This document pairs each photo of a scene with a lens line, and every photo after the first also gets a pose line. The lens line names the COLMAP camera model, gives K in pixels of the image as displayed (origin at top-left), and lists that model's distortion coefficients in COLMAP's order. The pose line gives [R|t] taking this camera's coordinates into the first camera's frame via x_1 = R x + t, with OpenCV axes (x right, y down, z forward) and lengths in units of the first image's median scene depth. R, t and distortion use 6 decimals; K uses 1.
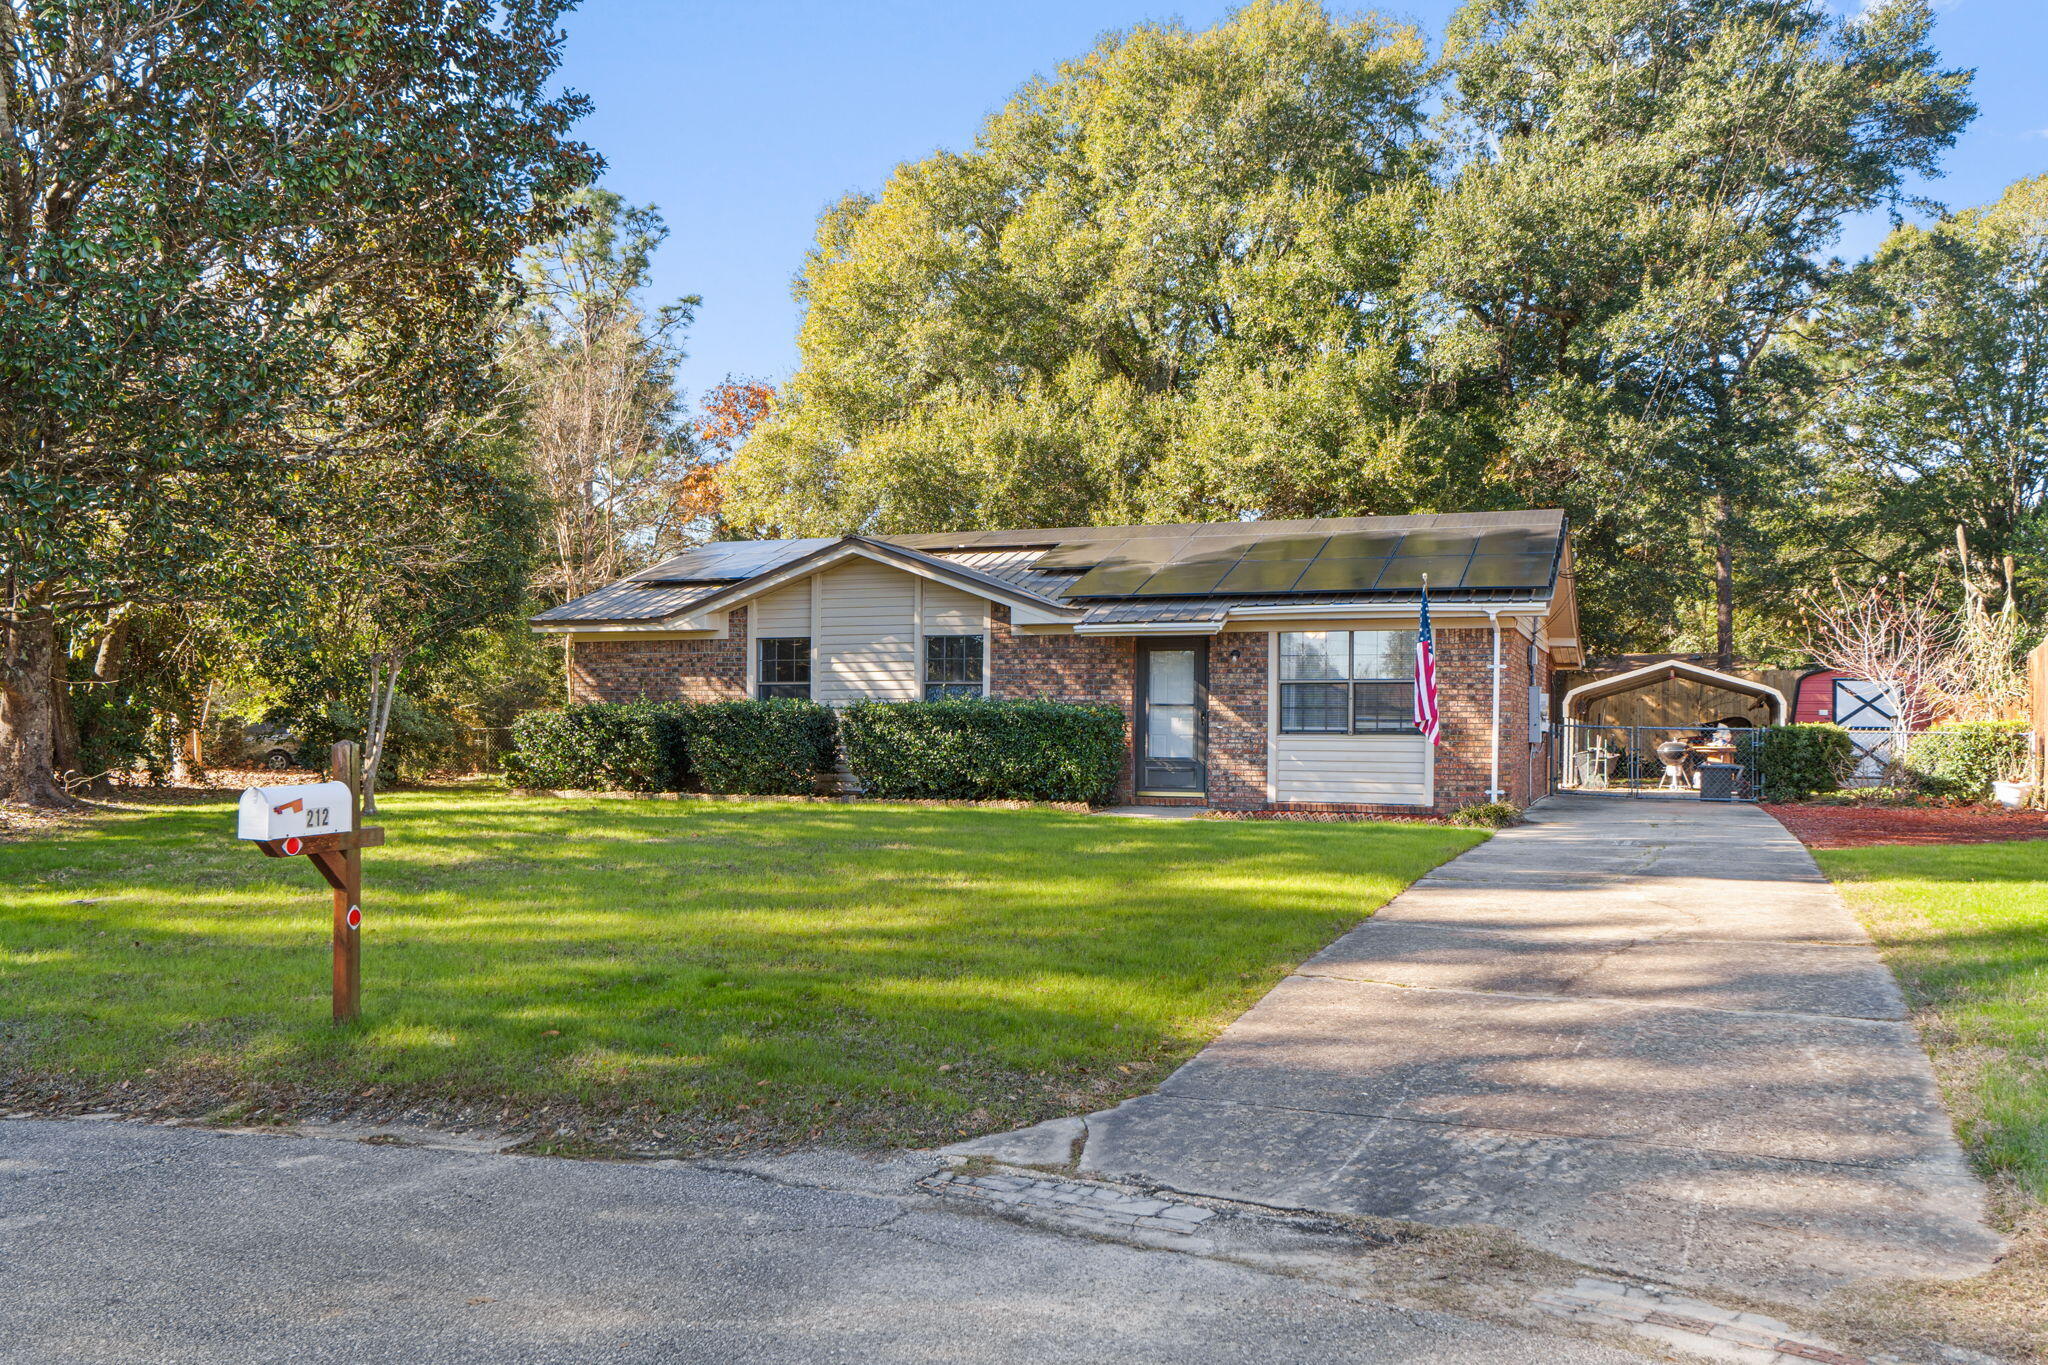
lens RADIAL K [[1499.9, 0, 1097.2], [0, 1499.9, 682.5], [0, 0, 1]] dist [-0.005776, -0.001907]
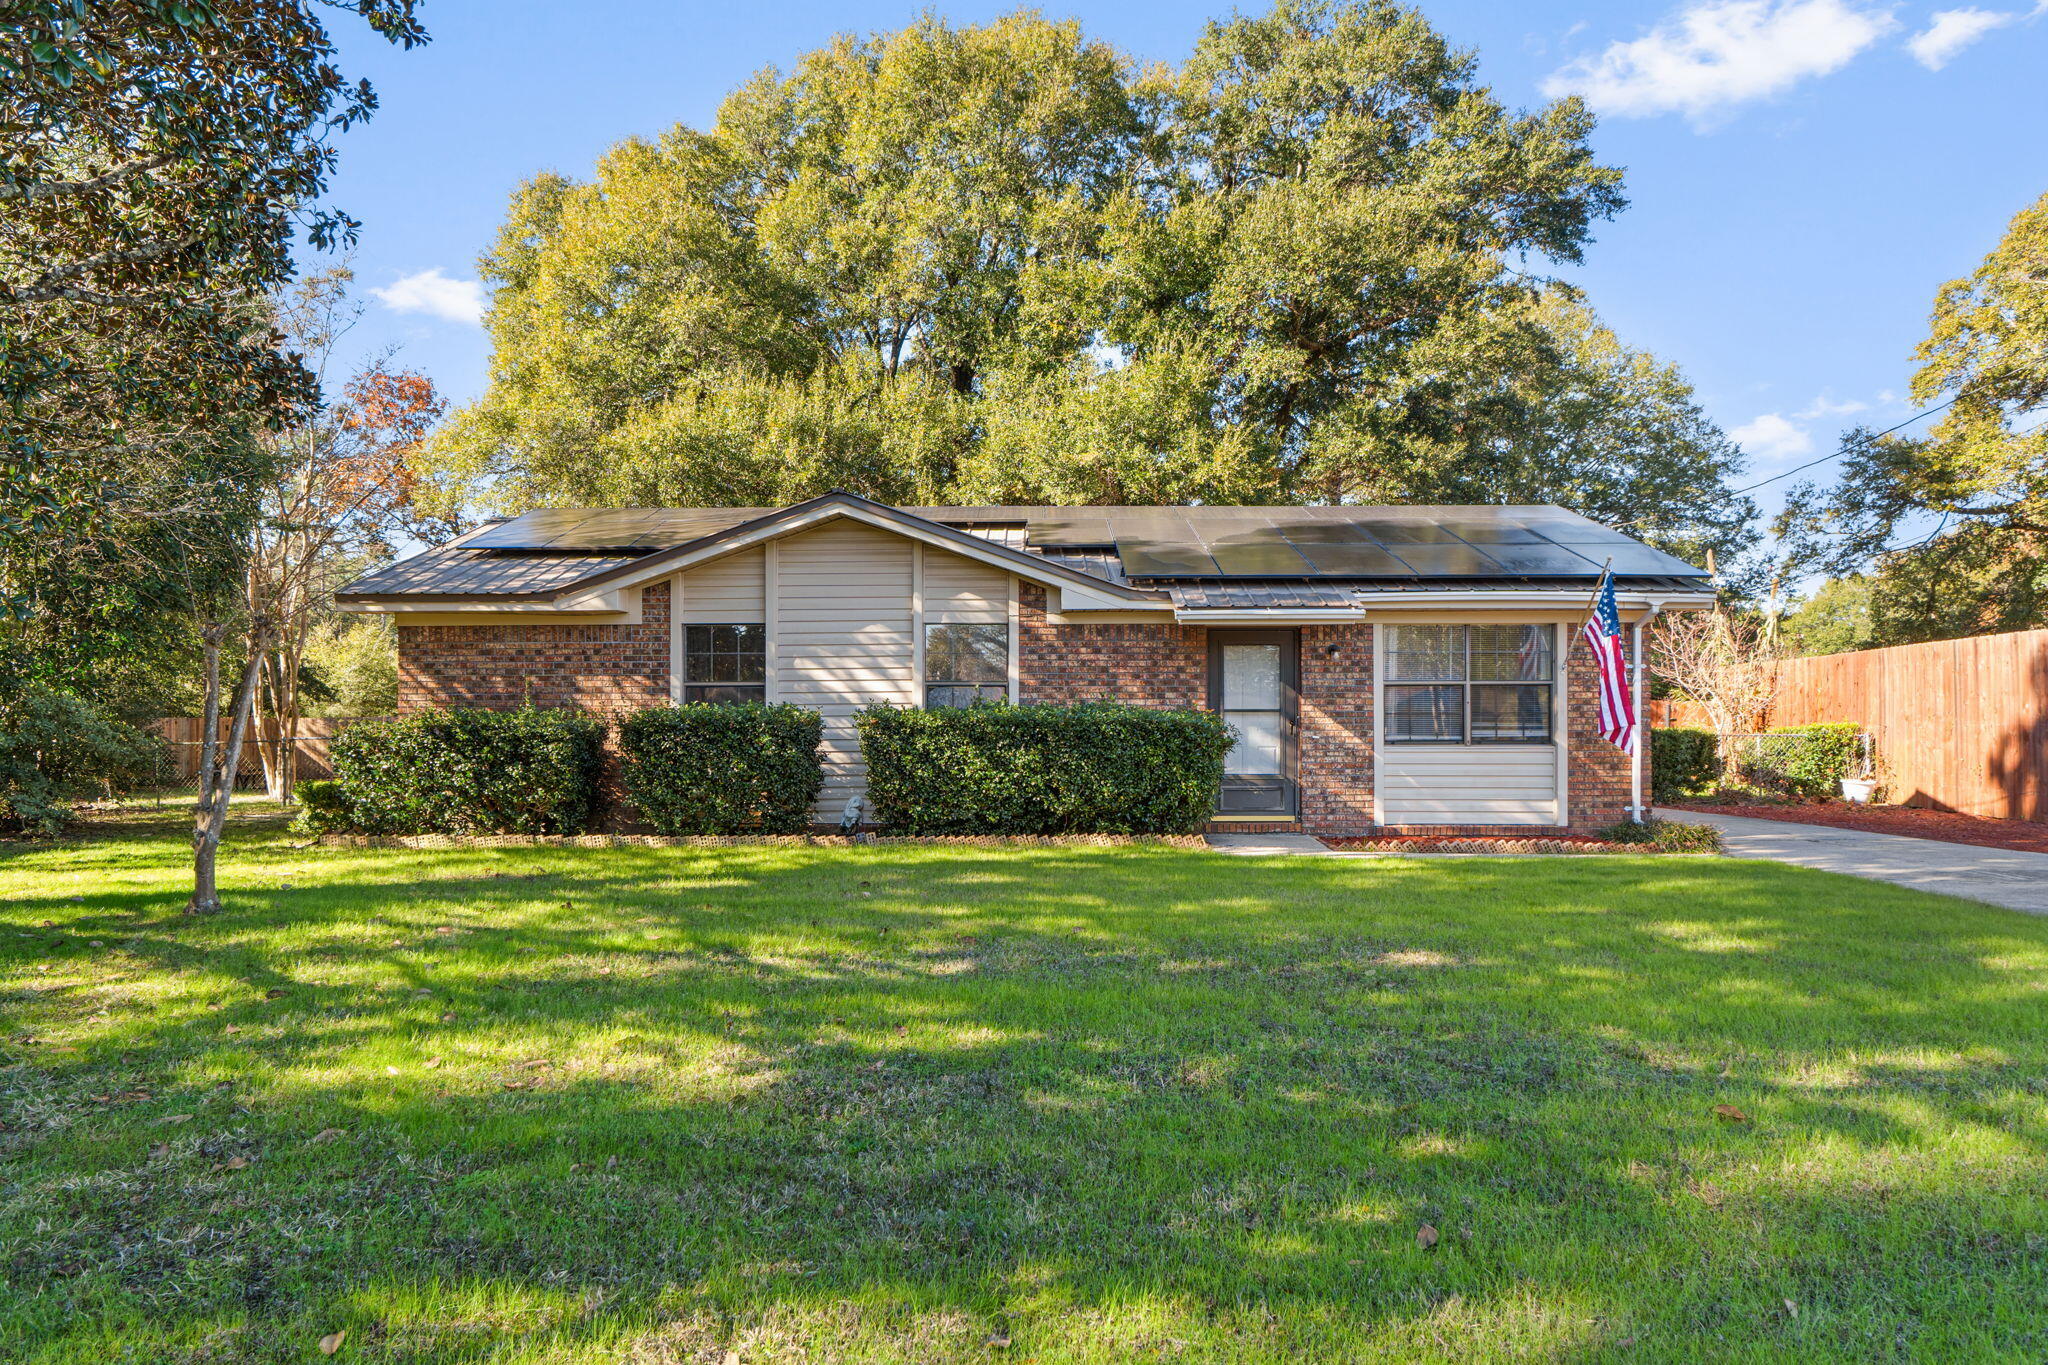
lens RADIAL K [[1239.5, 0, 1026.9], [0, 1239.5, 688.5], [0, 0, 1]] dist [0.000227, -0.000525]
pose [[0.951924, 0.002696, 0.306323, -0.267095], [-0.001821, 0.999993, -0.003141, 0.004839], [-0.306329, 0.002432, 0.951923, 0.370316]]
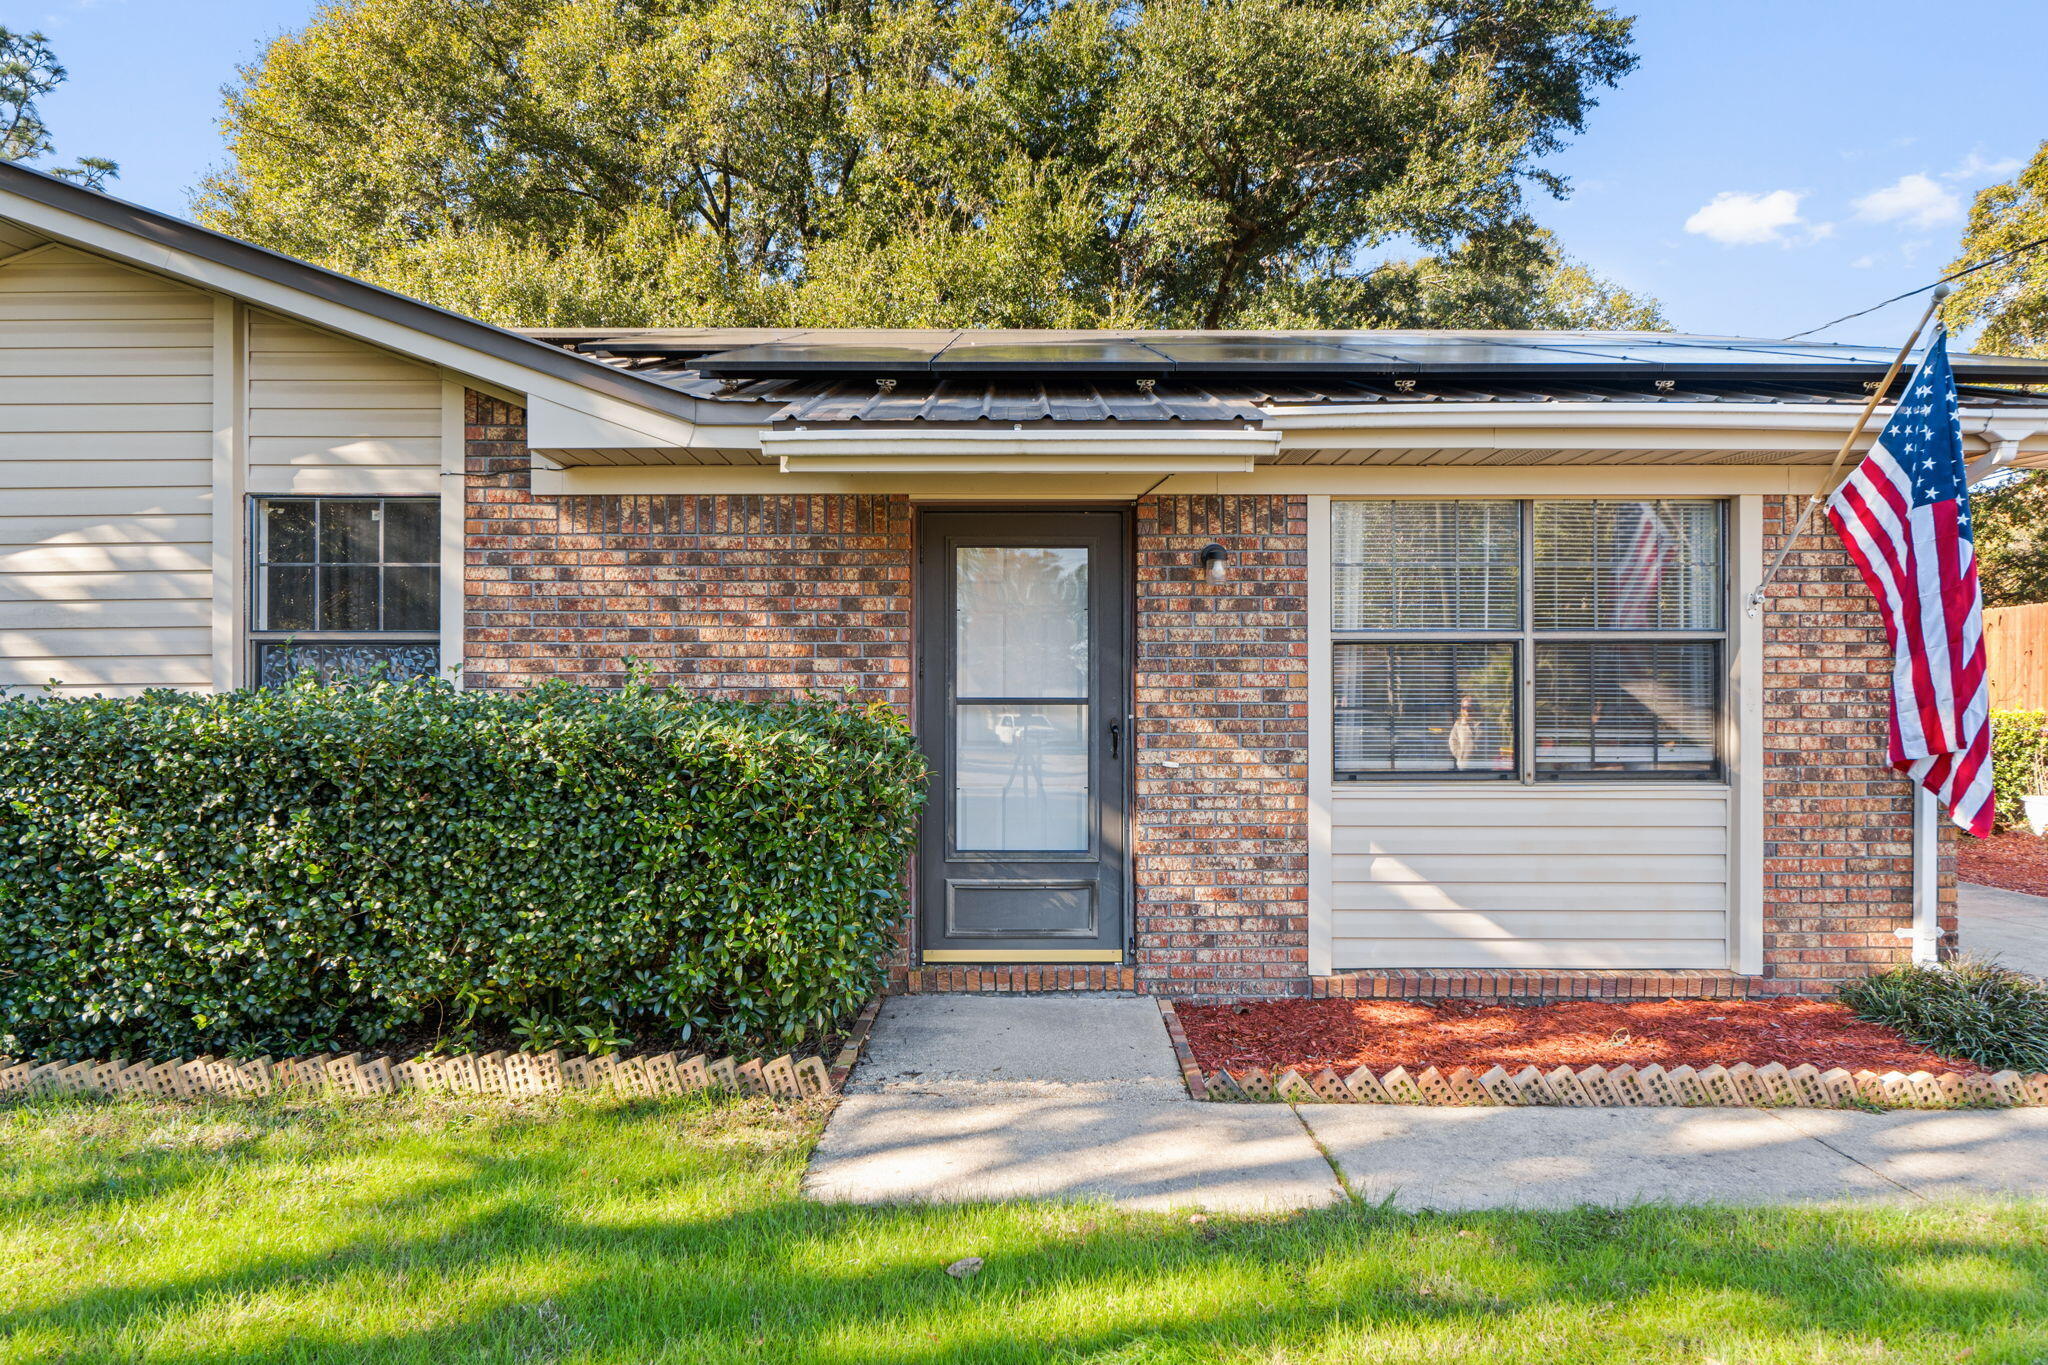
lens RADIAL K [[1165.5, 0, 1008.9], [0, 1165.5, 681.8], [0, 0, 1]] dist [-0.004393, -0.002693]
pose [[0.948523, -0.000849, 0.316707, -0.038182], [-0.002863, 0.999933, 0.011255, 0.006996], [-0.316696, -0.011582, 0.948457, 0.711443]]
